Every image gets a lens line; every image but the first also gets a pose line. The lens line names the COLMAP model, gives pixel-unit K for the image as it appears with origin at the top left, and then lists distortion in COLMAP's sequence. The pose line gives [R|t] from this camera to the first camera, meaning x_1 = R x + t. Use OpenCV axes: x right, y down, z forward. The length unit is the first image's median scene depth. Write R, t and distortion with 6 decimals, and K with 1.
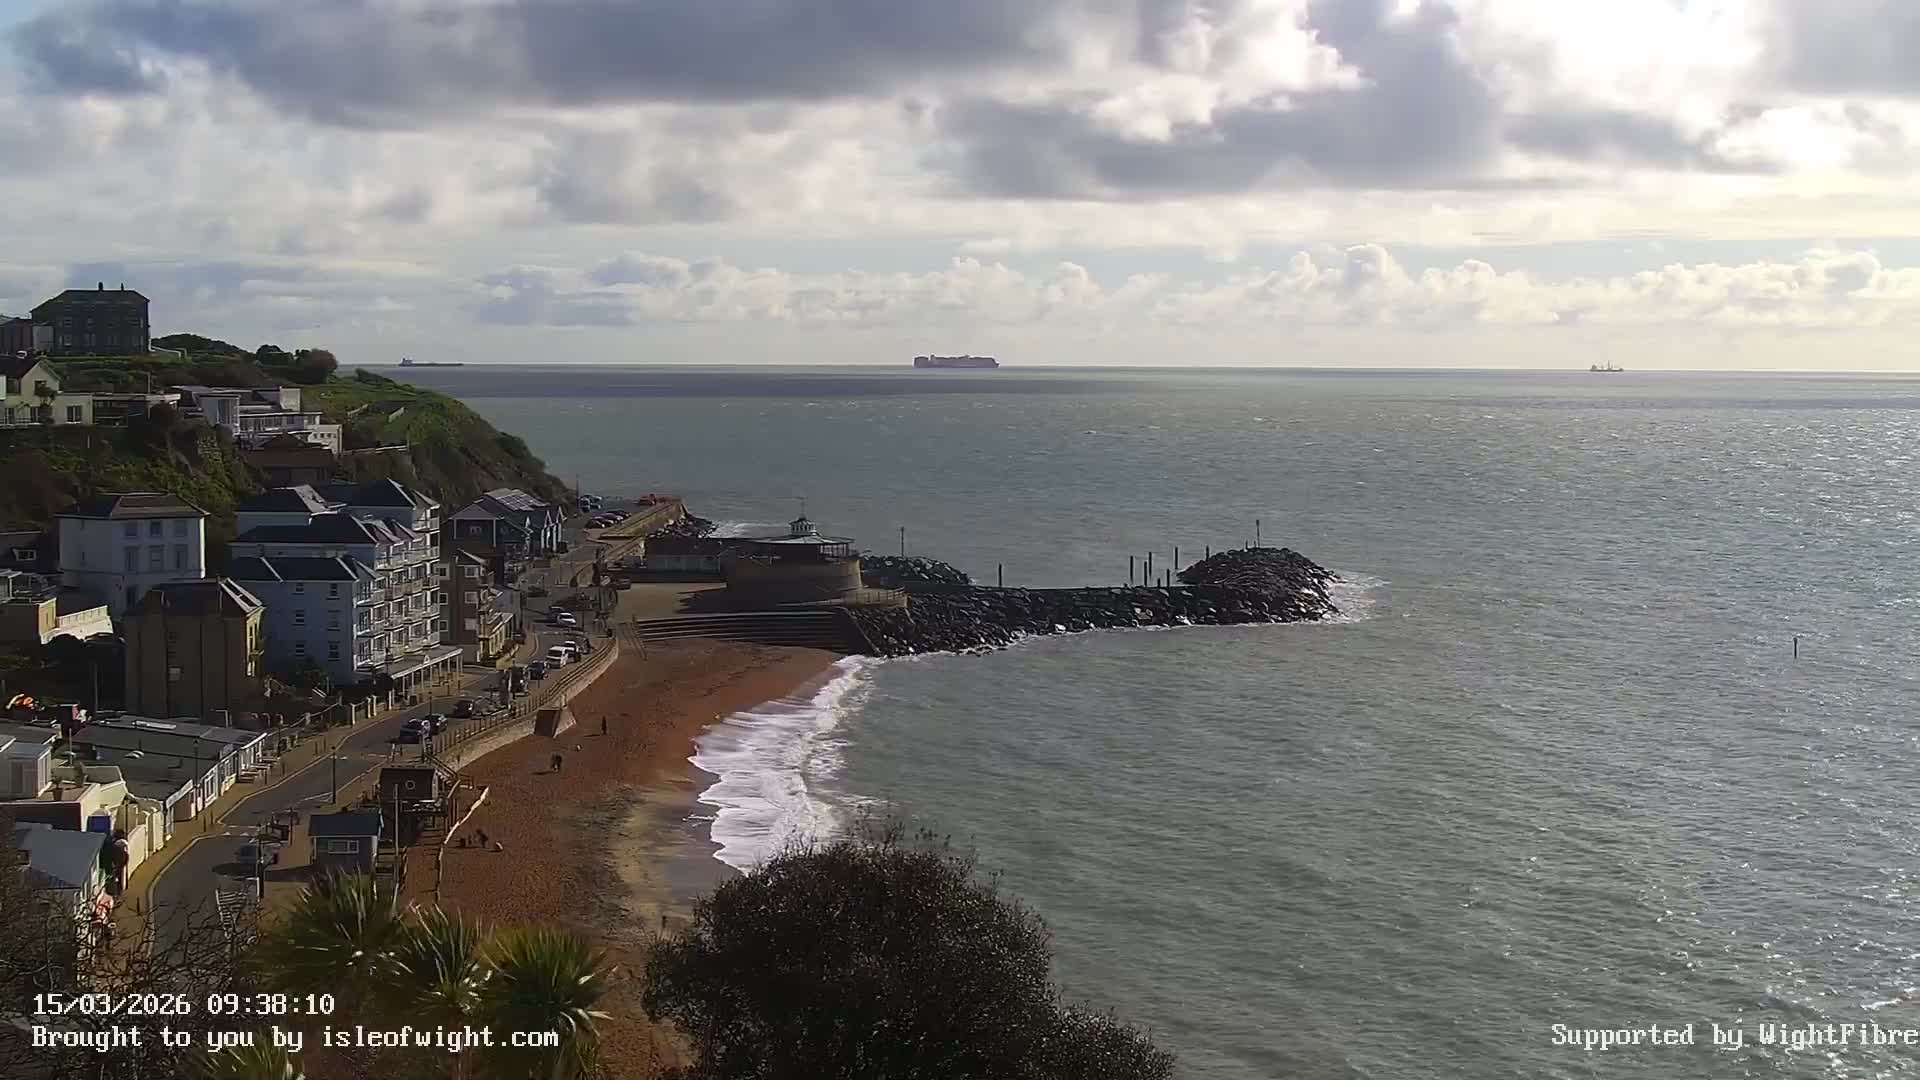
lens RADIAL K [[858.6, 0, 962.5], [0, 858.6, 541.1], [0, 0, 1]] dist [-0.000814, -0.000629]
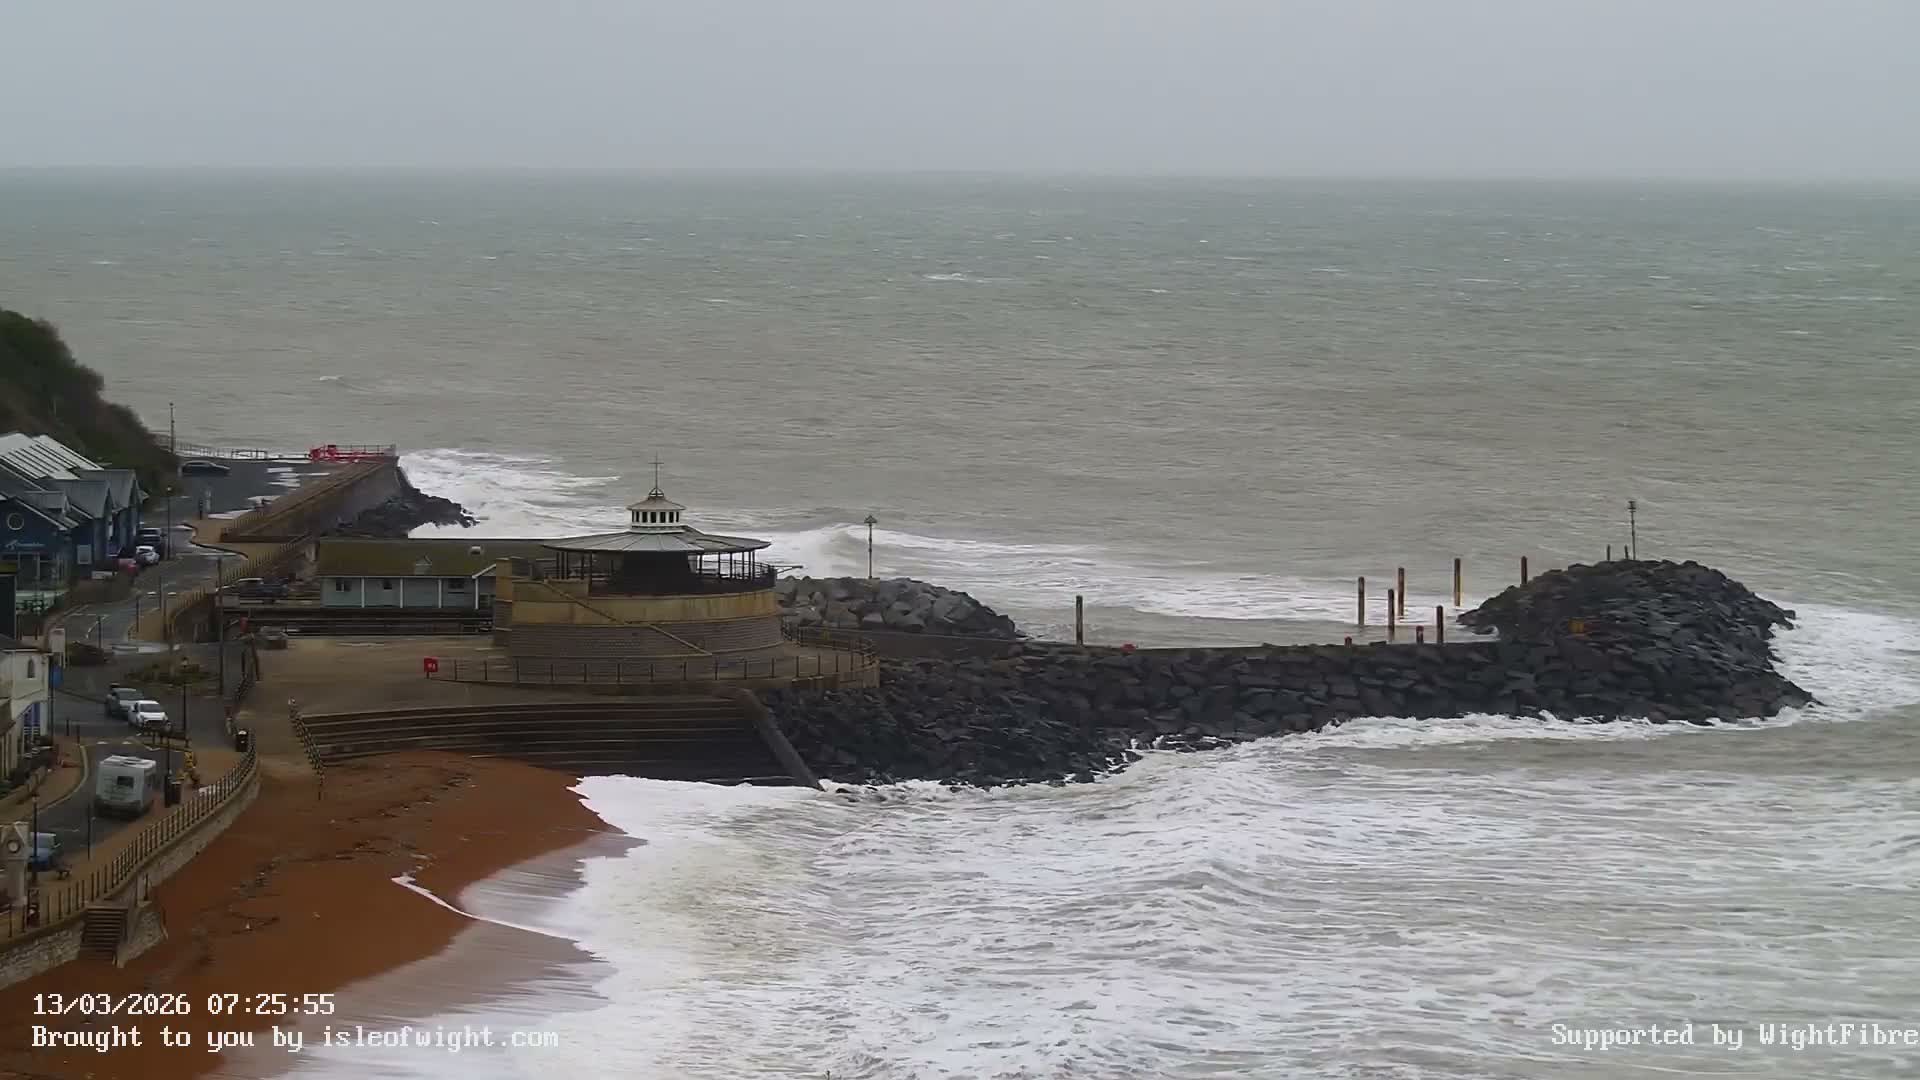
lens RADIAL K [[858.6, 0, 974.3], [0, 858.6, 550.5], [0, 0, 1]] dist [-0.000814, -0.000629]
pose [[0.999994, -0.000117, 0.003417, -0.014529], [0.000097, 0.999982, 0.006005, -0.000265], [-0.003417, -0.006005, 0.999976, 0.533318]]
